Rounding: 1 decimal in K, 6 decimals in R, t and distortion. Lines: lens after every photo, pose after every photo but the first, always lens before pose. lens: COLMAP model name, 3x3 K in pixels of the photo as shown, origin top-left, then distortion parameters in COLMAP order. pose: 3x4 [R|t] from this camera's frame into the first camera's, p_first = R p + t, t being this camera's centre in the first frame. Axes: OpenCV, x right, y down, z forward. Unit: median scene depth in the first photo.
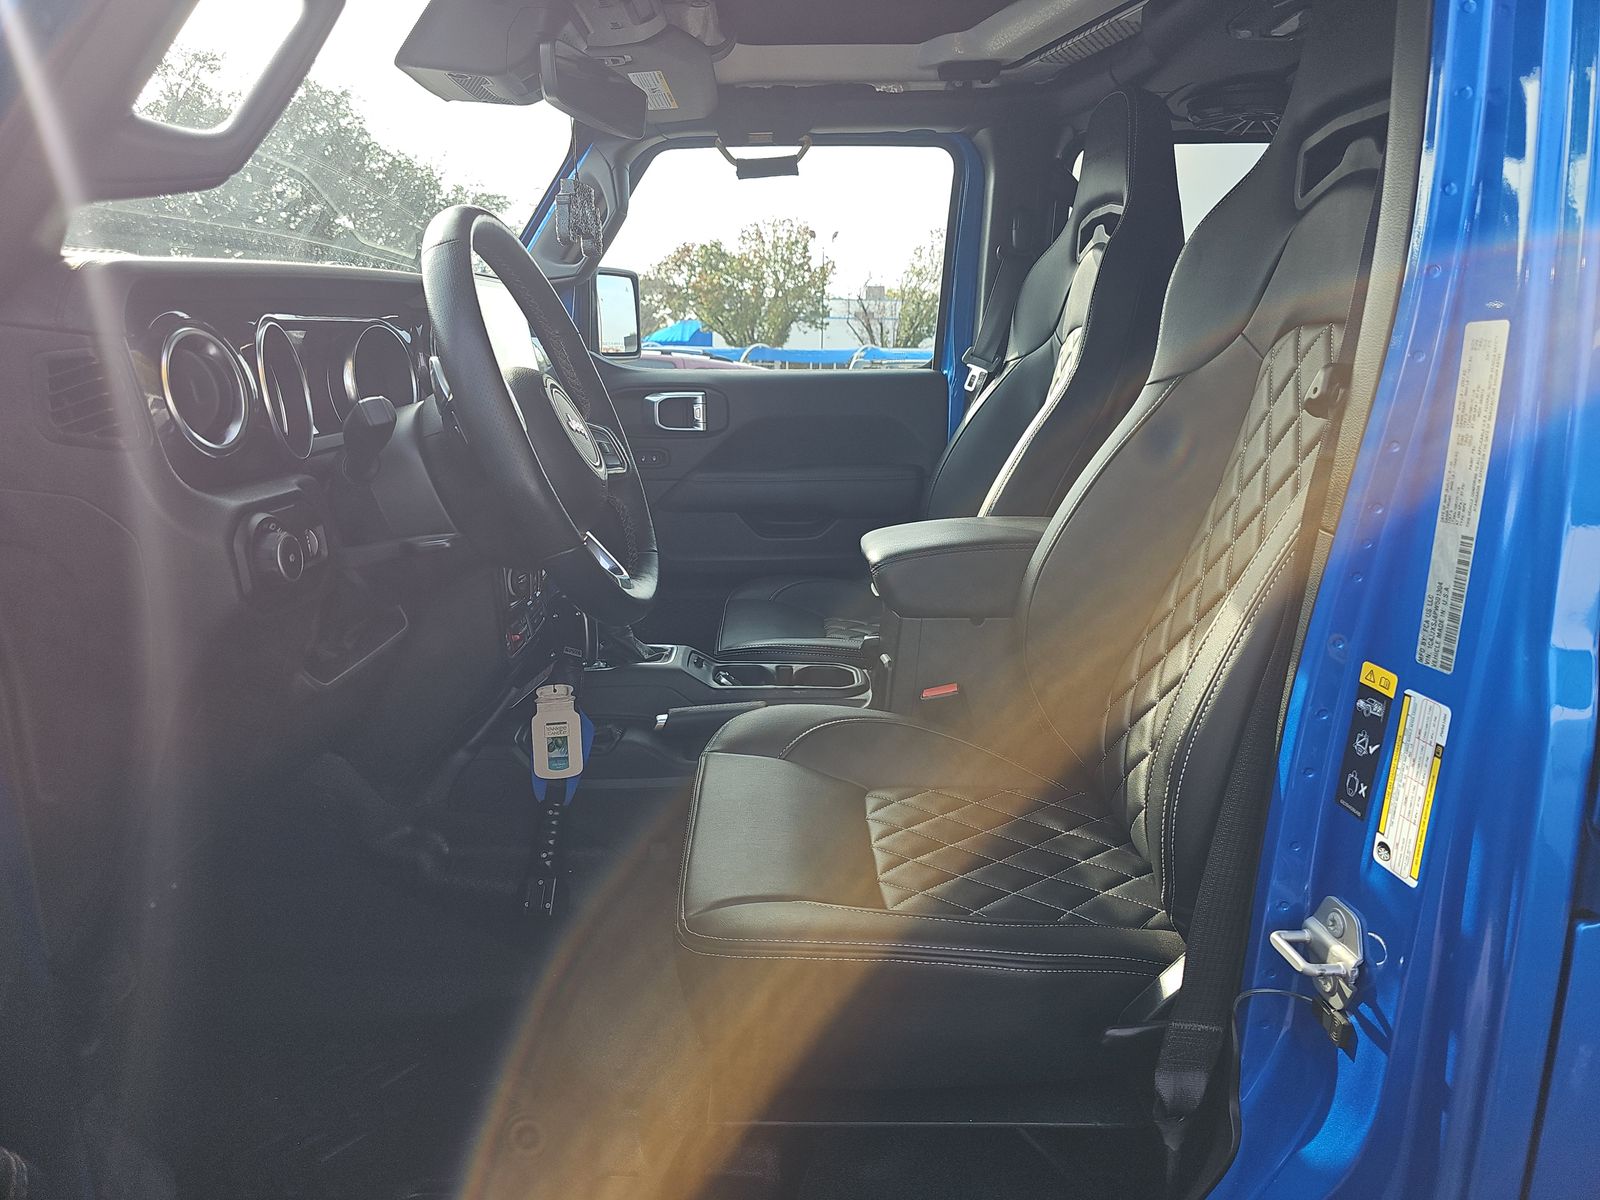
lens RADIAL K [[1061.6, 0, 799.9], [0, 1061.6, 633.2], [0, 0, 1]] dist [0.054244, -0.062508]
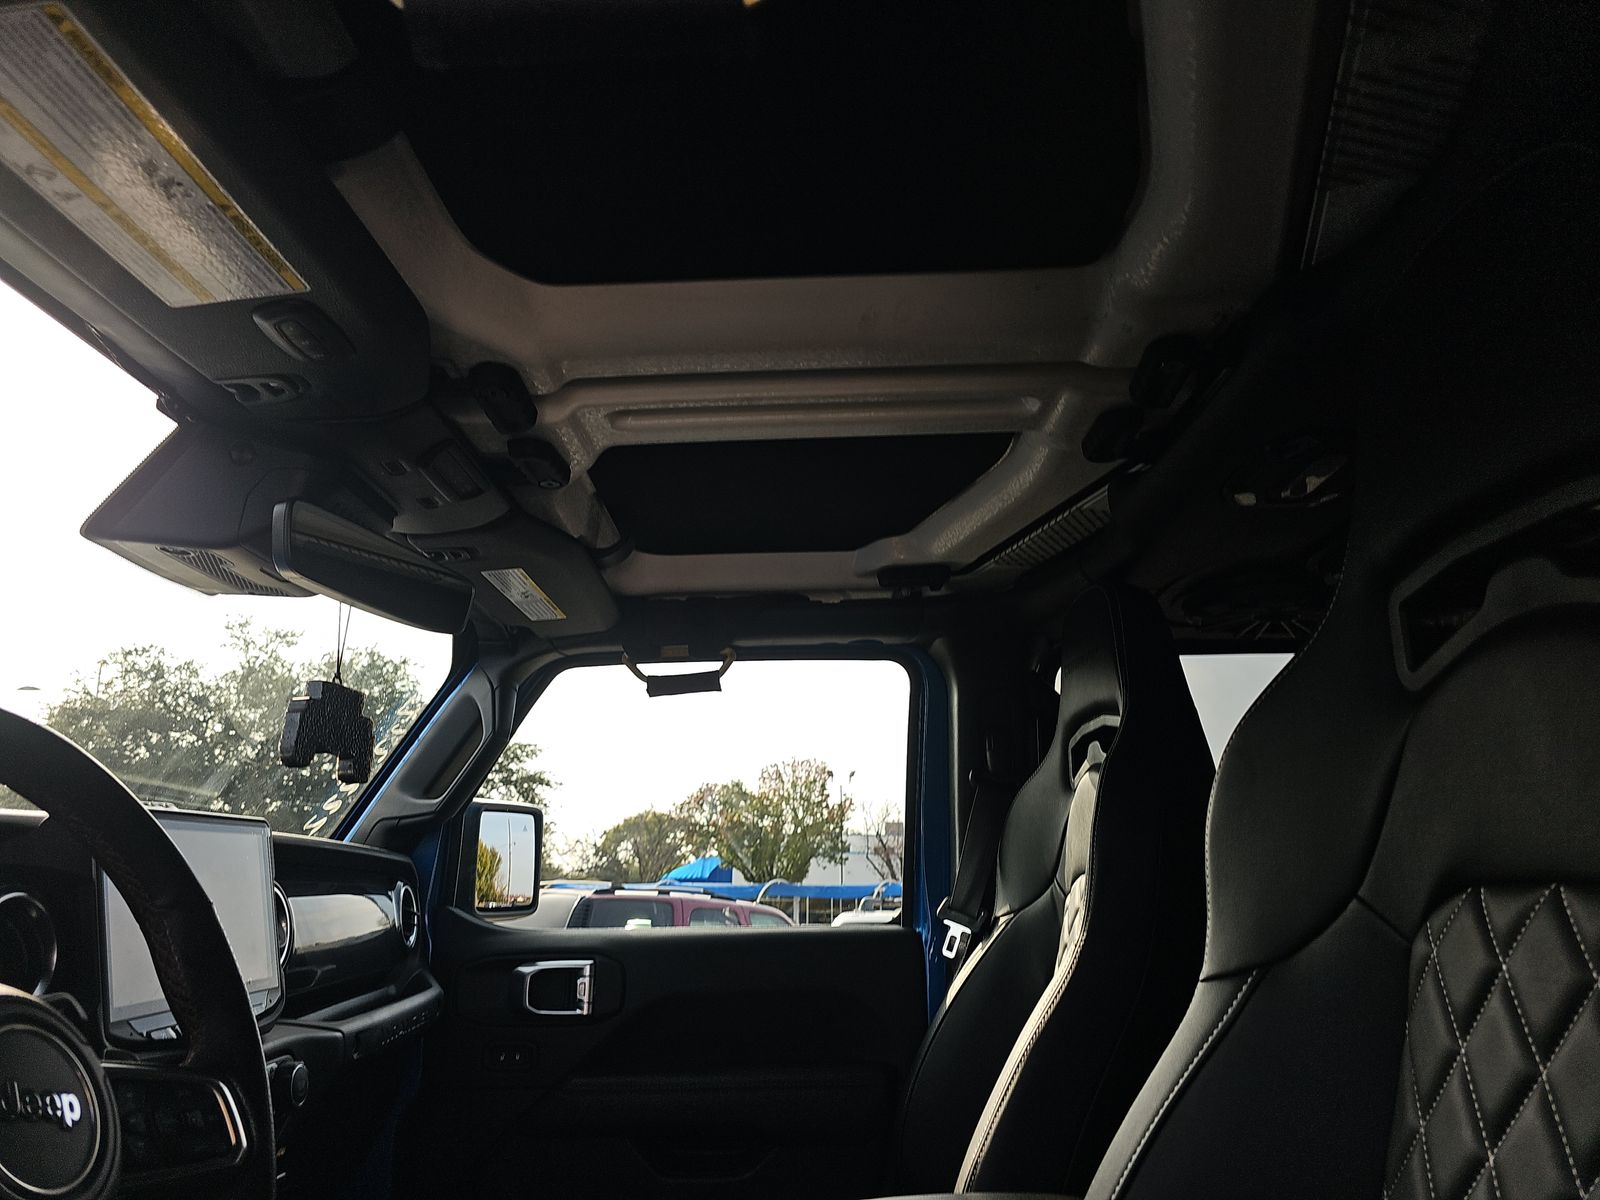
lens RADIAL K [[1061.6, 0, 799.9], [0, 1061.6, 633.2], [0, 0, 1]] dist [0.054244, -0.062508]
pose [[0.999564, -0.014695, -0.025591, 0.078564], [0.000896, 0.881904, -0.471429, -0.078660], [0.029497, 0.471201, 0.881533, 0.247532]]
